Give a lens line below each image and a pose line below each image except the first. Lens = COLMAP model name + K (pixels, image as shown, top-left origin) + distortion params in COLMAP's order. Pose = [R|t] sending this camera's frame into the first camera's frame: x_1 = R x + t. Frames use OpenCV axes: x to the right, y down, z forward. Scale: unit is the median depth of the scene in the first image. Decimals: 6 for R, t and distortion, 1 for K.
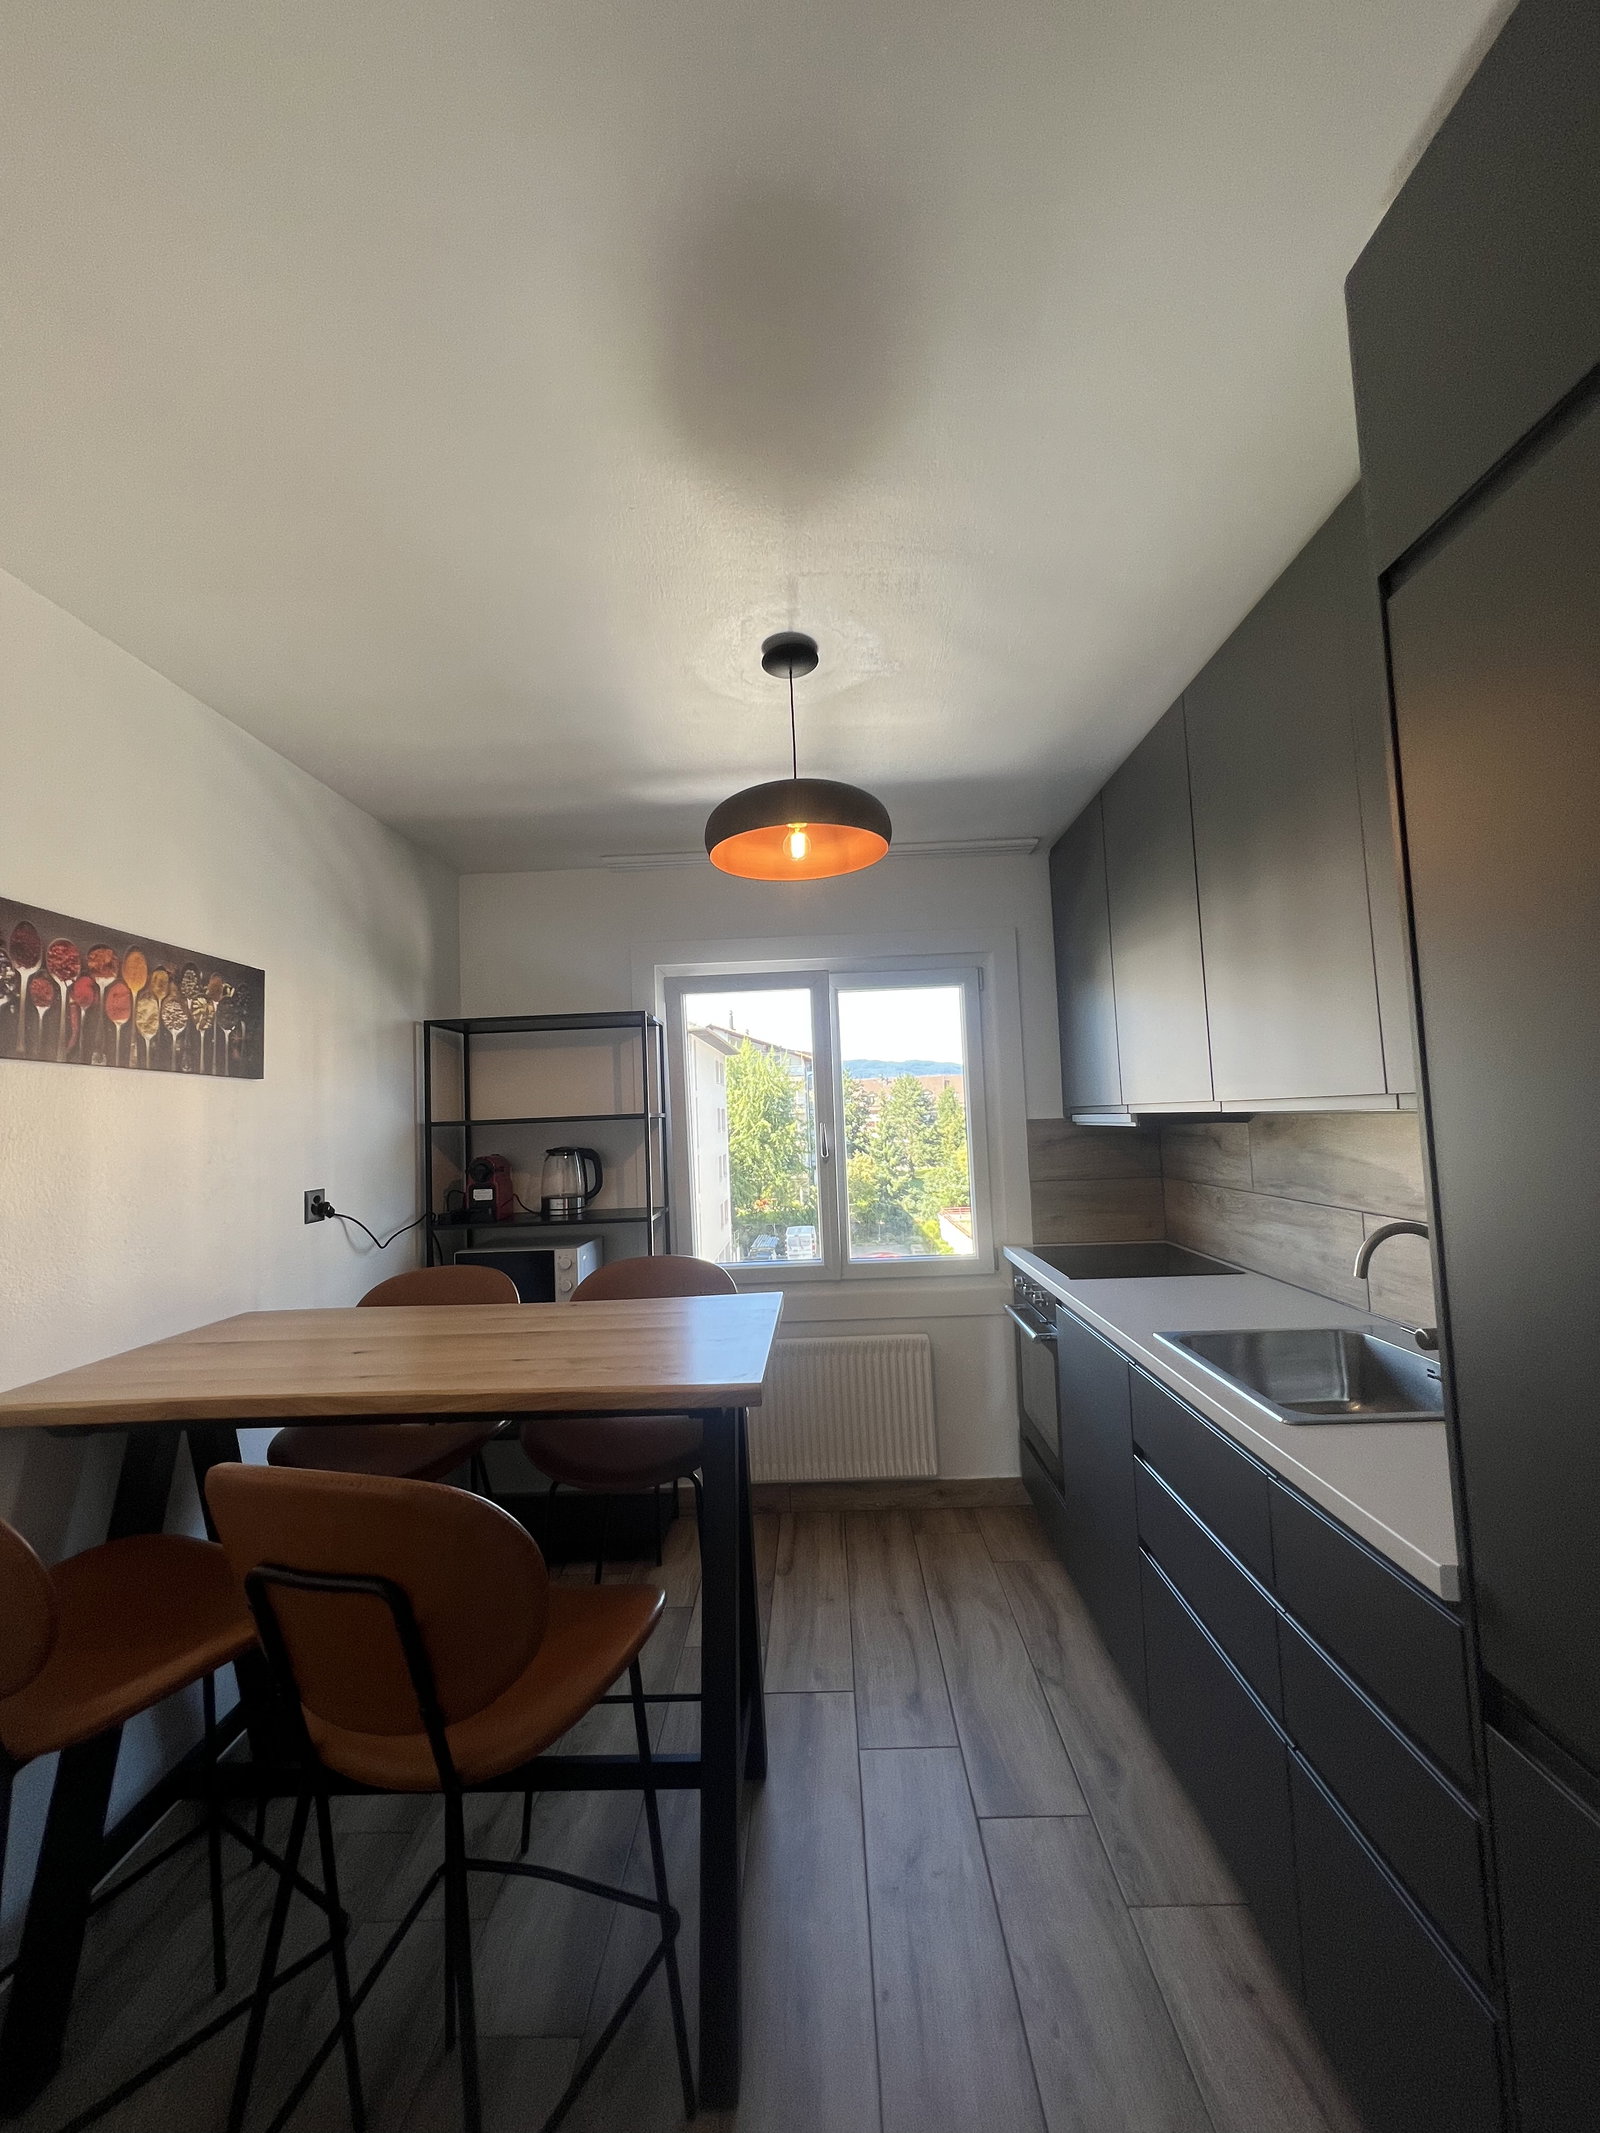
lens RADIAL K [[855.3, 0, 800.0], [0, 855.3, 1066.5], [0, 0, 1]] dist [-0.001665, -0.000322]
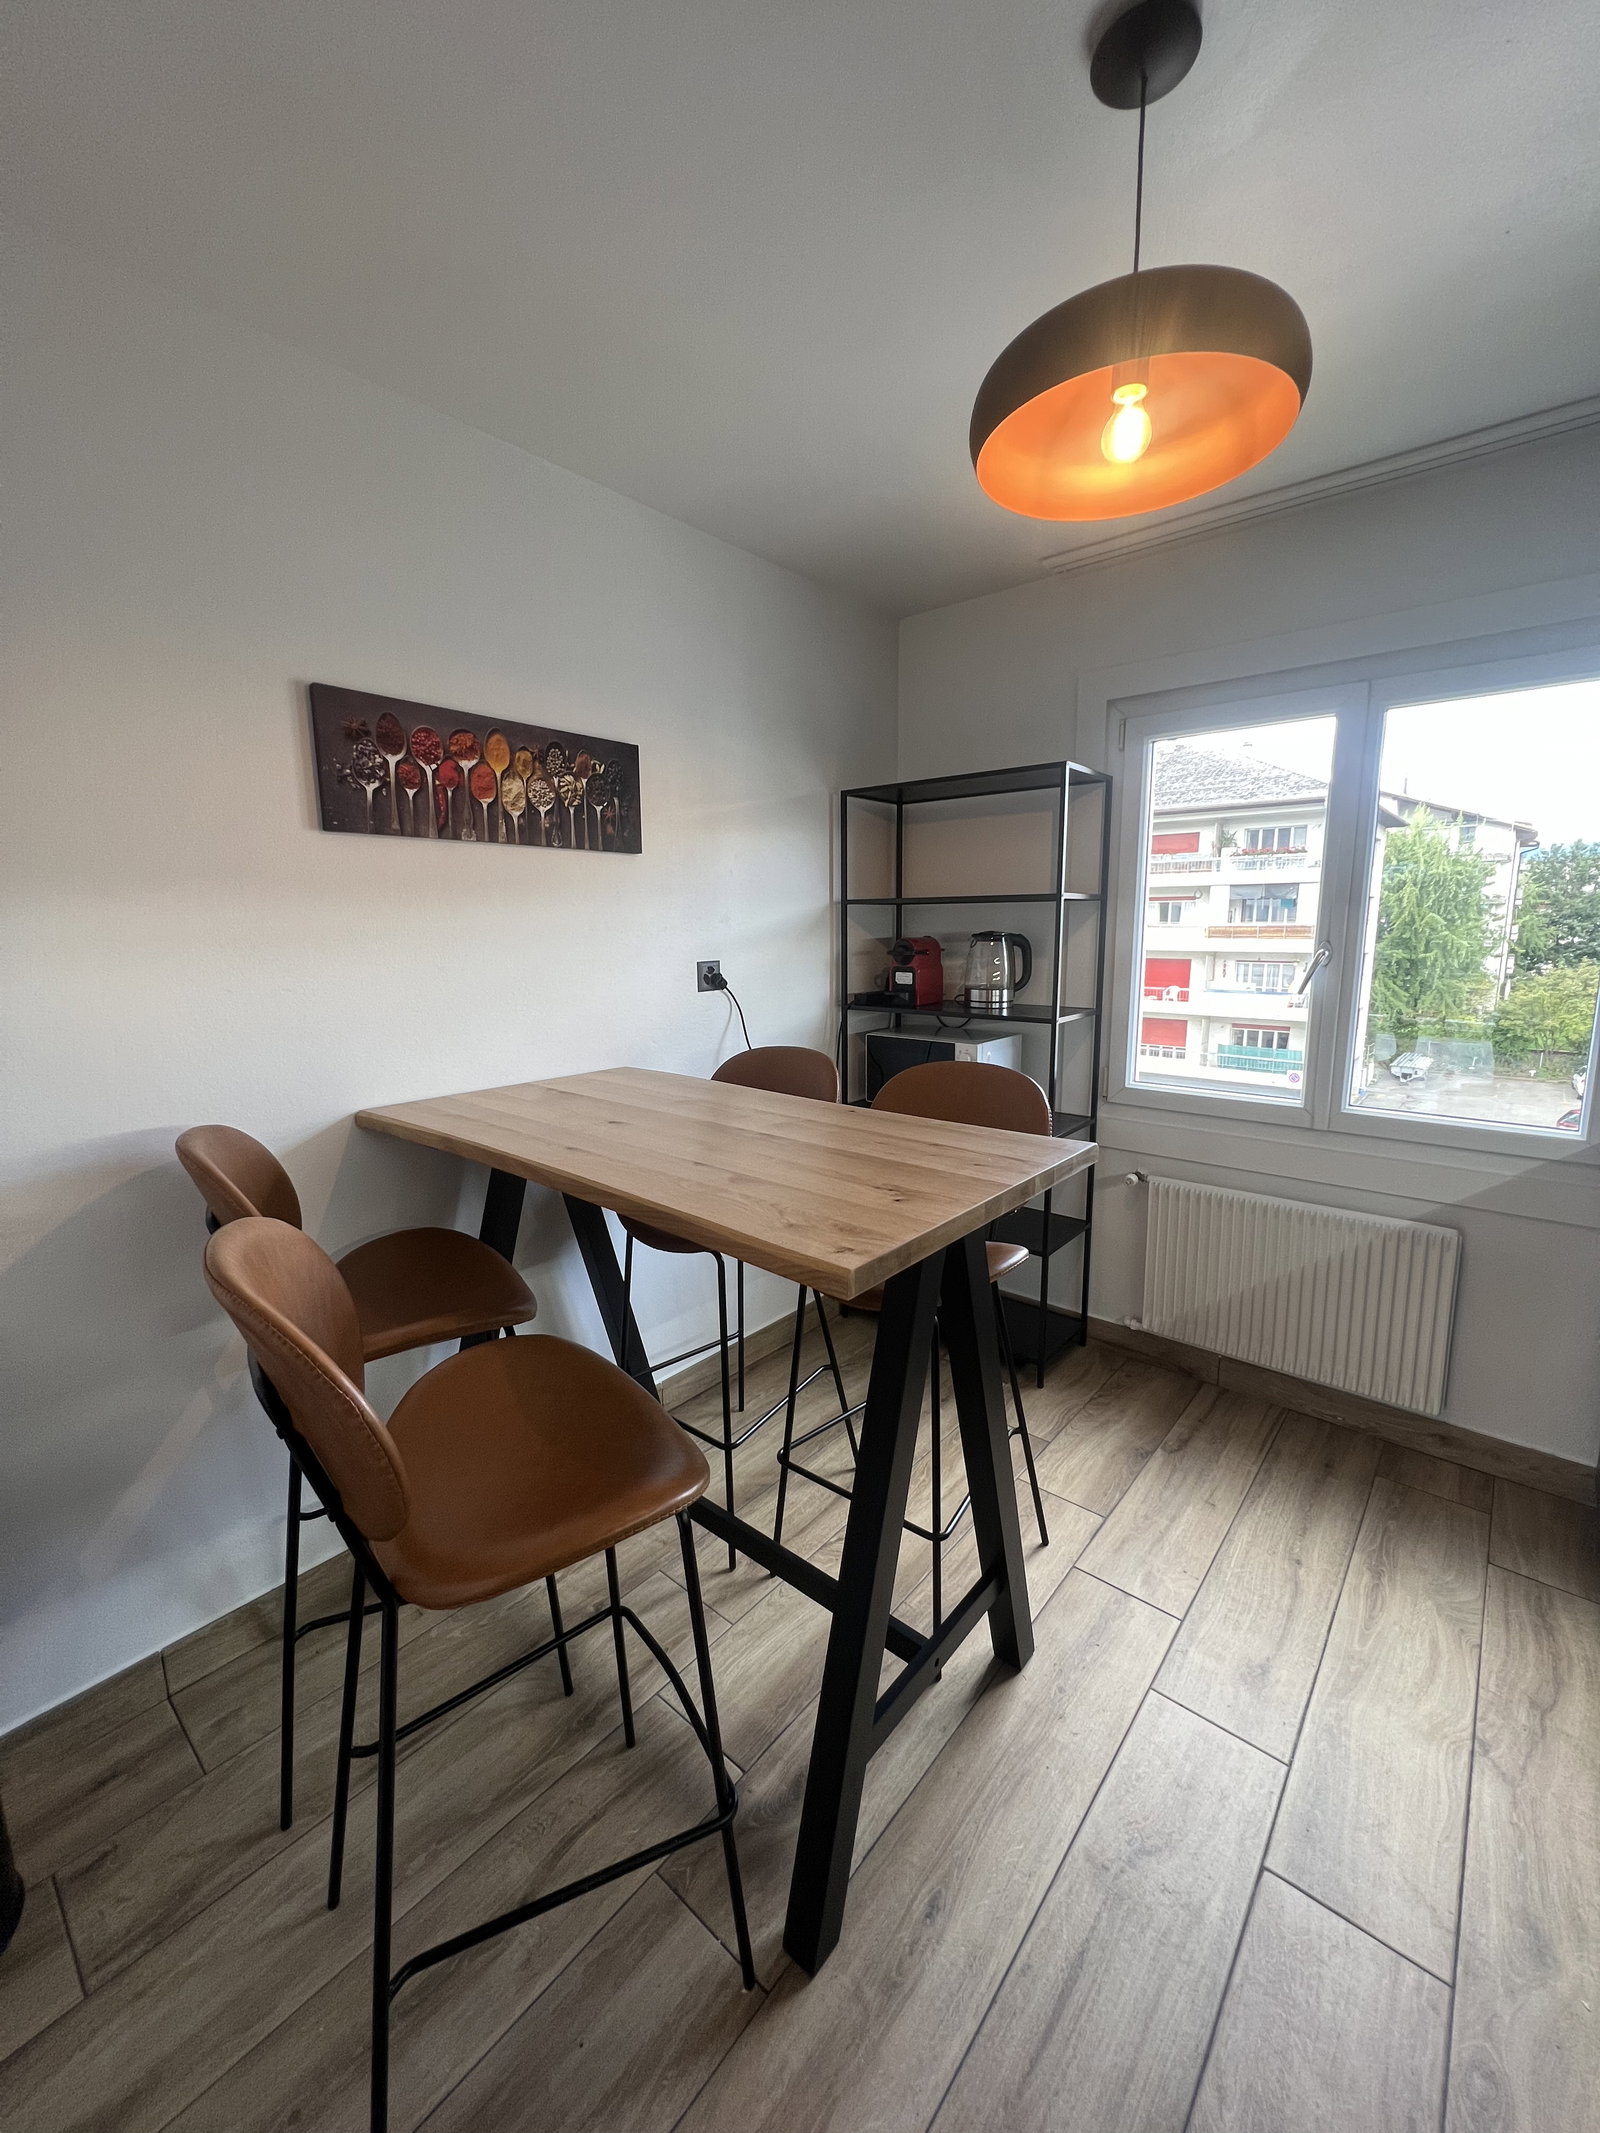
lens RADIAL K [[855.3, 0, 800.0], [0, 855.3, 1066.5], [0, 0, 1]] dist [-0.001665, -0.000322]
pose [[0.773953, 0.137431, -0.618150, 0.241247], [0.019149, 0.970640, 0.239774, 0.022816], [0.632954, -0.197411, 0.748598, 0.306595]]
